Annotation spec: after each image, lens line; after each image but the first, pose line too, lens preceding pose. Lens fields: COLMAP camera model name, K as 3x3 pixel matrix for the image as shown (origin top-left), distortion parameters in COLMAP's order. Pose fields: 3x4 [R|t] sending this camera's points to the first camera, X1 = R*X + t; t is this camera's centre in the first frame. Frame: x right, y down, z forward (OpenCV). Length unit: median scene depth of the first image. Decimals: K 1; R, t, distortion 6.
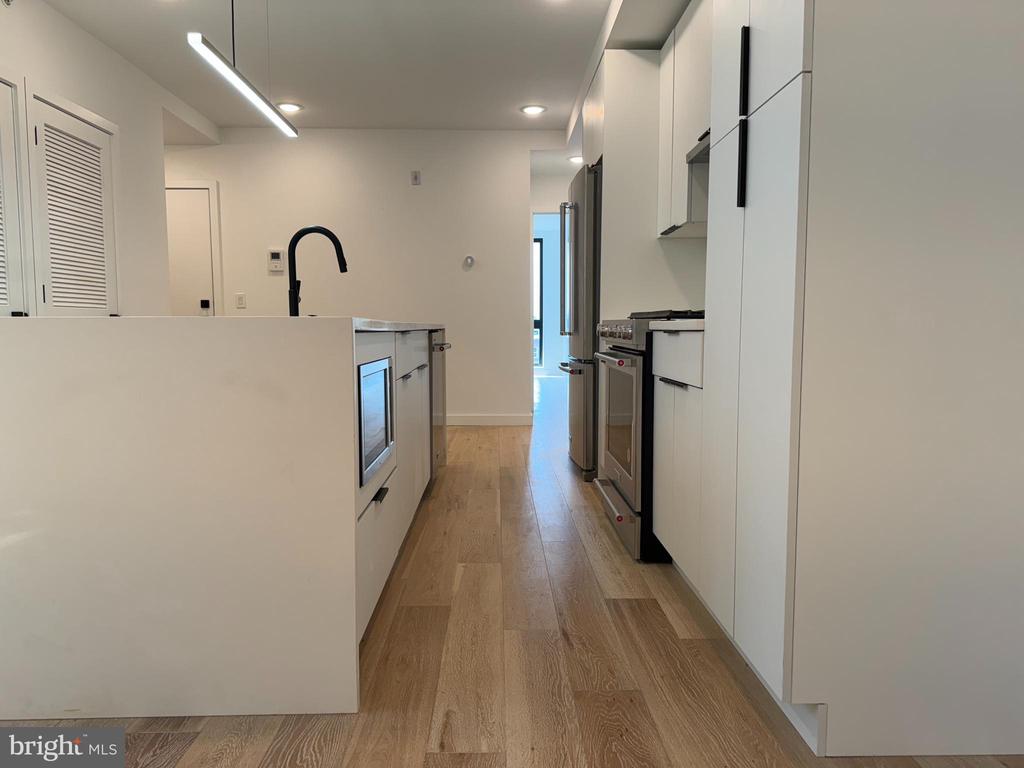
lens RADIAL K [[723.1, 0, 513.9], [0, 723.1, 388.6], [0, 0, 1]] dist [-0.001046, -0.003253]
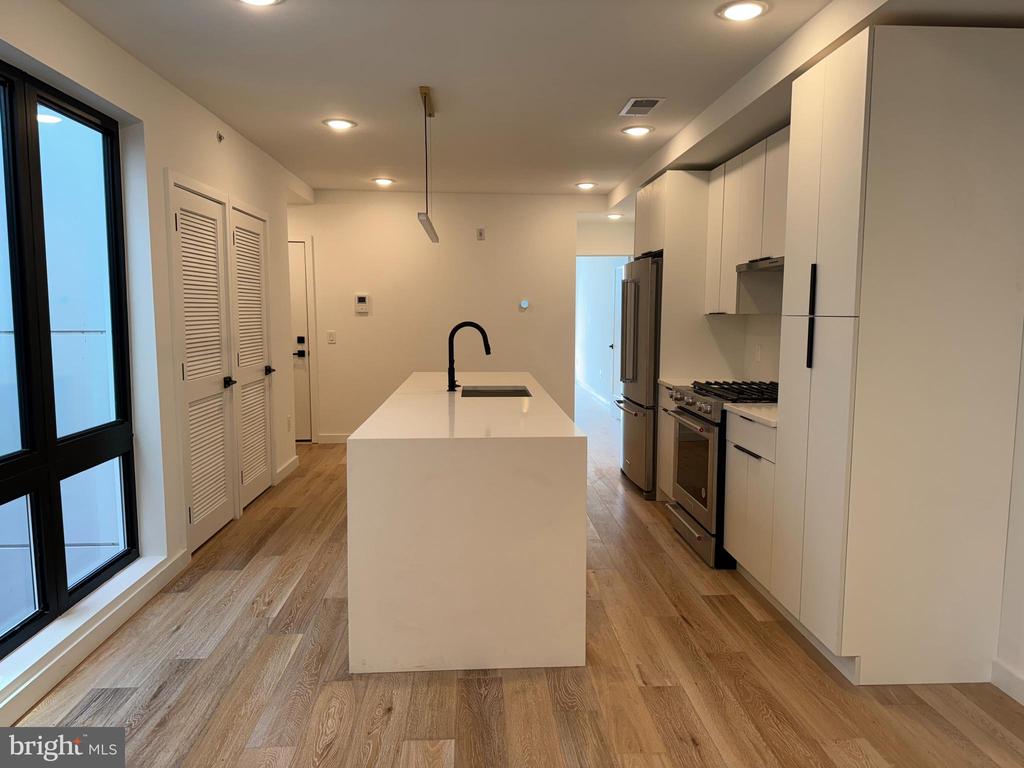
lens RADIAL K [[717.3, 0, 510.2], [0, 717.3, 381.2], [0, 0, 1]] dist [-0.023981, 0.001048]
pose [[0.999757, 0.001694, 0.021978, -0.266743], [-0.001903, 0.999953, 0.009499, -0.147265], [-0.021961, -0.009538, 0.999713, -0.414742]]
